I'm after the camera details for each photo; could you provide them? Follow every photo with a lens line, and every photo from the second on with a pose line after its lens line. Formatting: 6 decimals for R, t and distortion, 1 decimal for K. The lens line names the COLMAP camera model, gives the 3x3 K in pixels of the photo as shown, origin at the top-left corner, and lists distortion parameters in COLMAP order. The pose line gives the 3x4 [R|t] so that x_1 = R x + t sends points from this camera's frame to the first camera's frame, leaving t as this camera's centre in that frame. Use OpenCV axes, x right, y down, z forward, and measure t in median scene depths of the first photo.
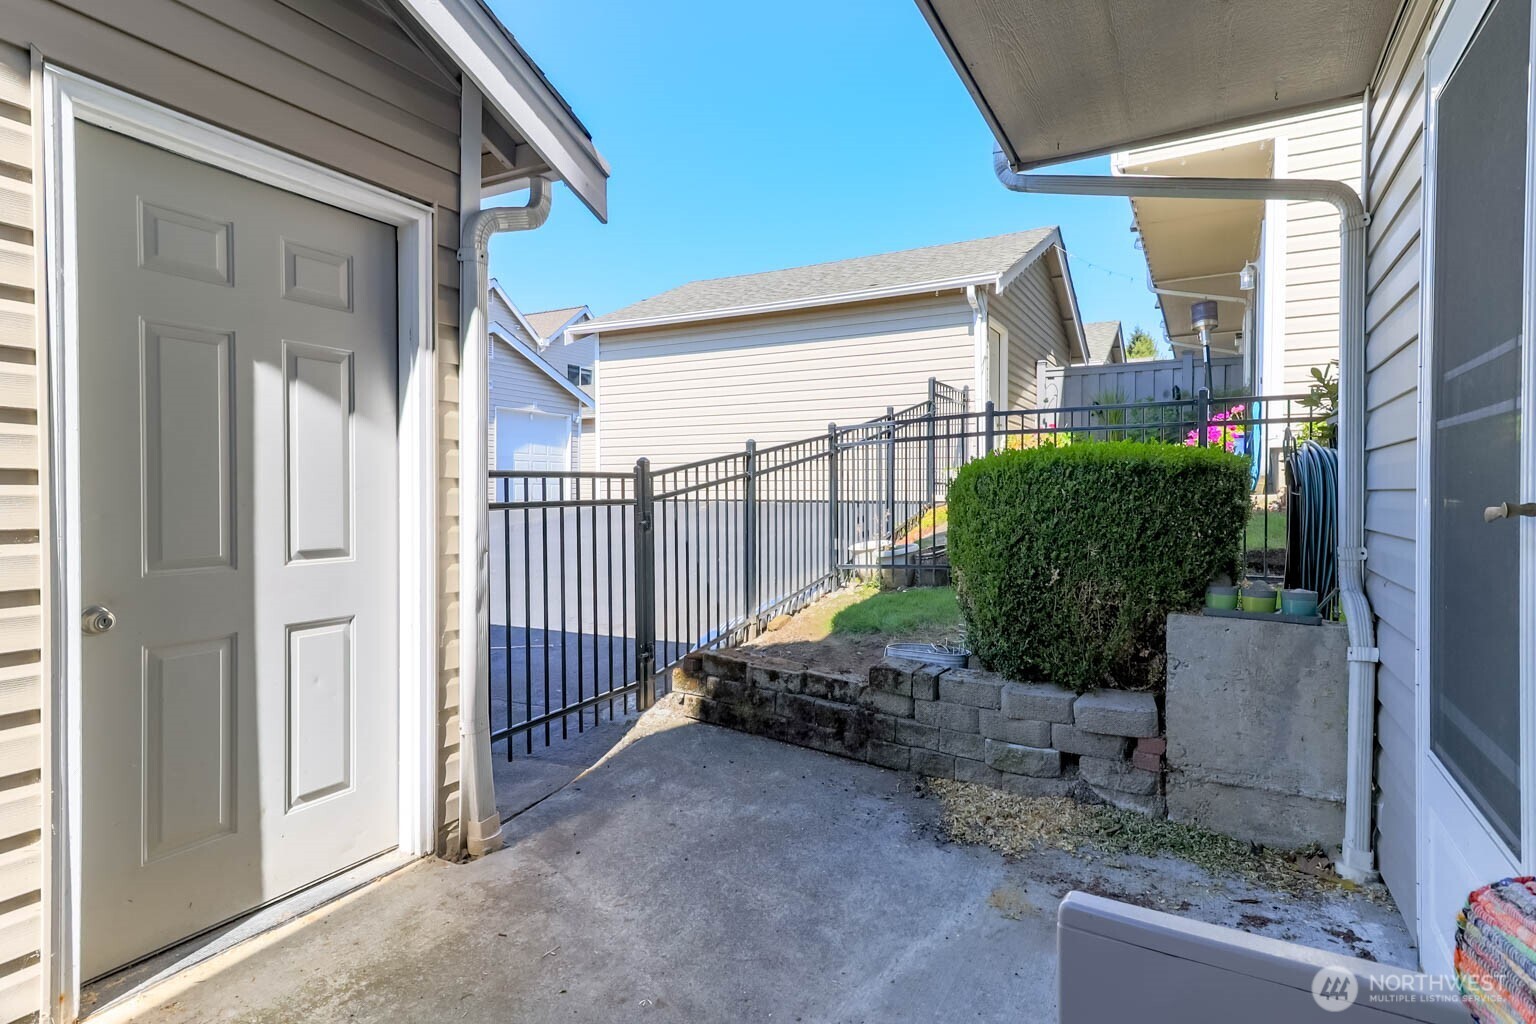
lens RADIAL K [[787.4, 0, 771.5], [0, 787.4, 502.6], [0, 0, 1]] dist [0.020404, 0.000608]
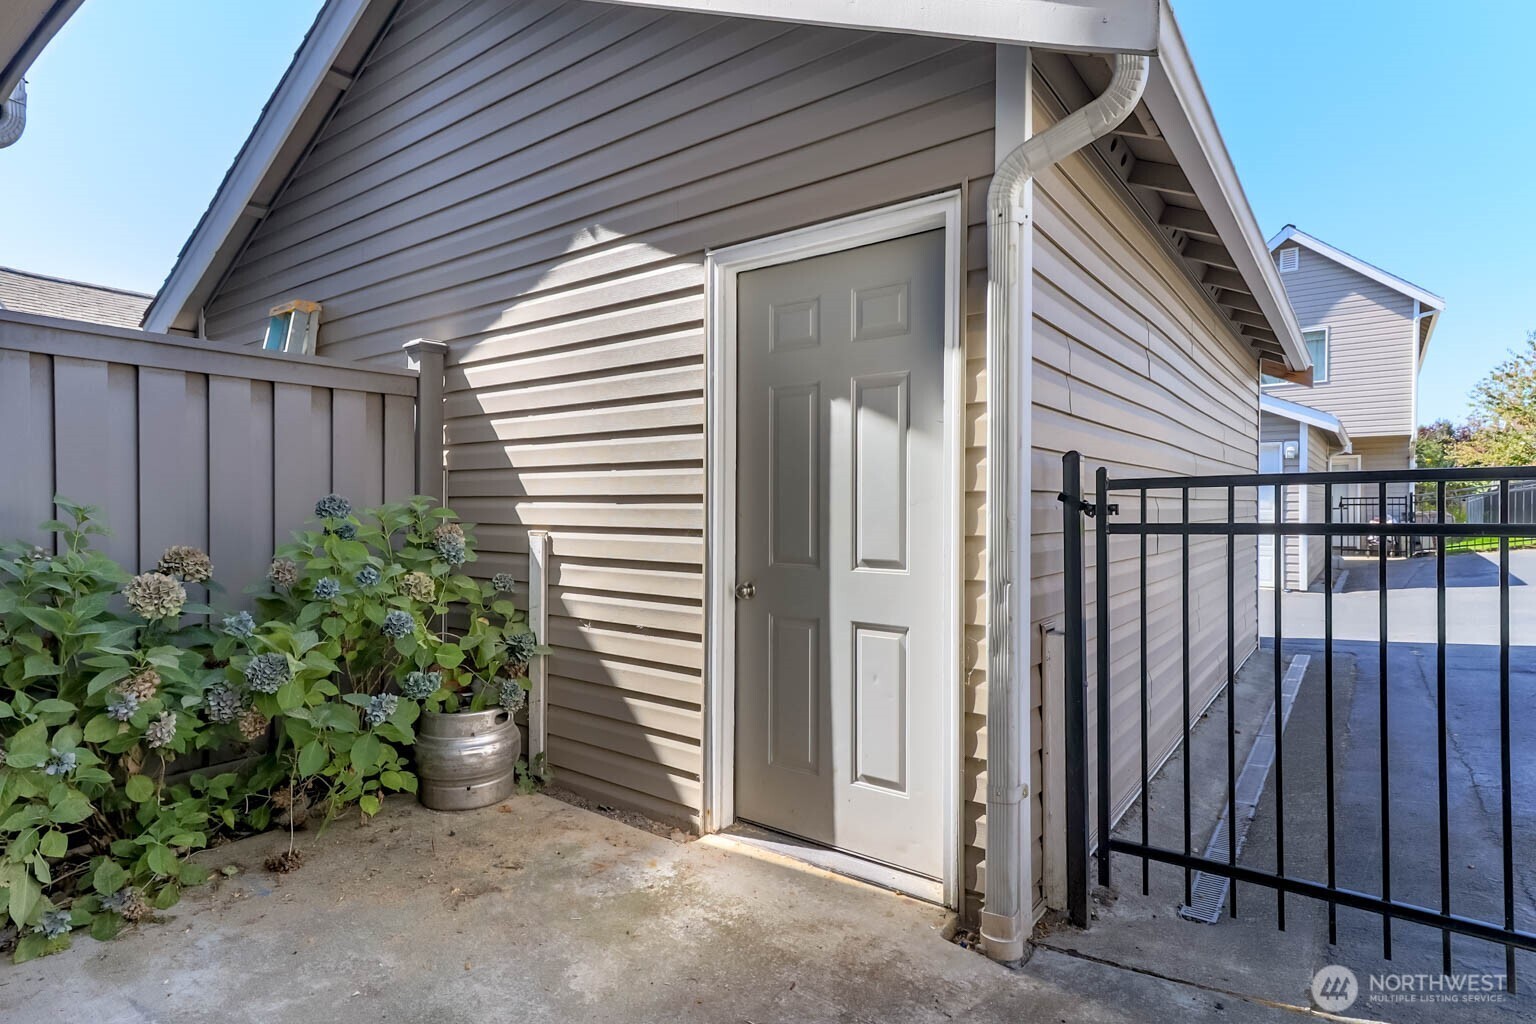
lens RADIAL K [[787.4, 0, 774.1], [0, 787.4, 509.8], [0, 0, 1]] dist [0.020404, 0.000608]
pose [[-0.125211, 0.014292, -0.992027, 0.543387], [-0.010893, 0.999816, 0.015779, -0.026851], [0.992070, 0.012782, -0.125032, 1.020474]]
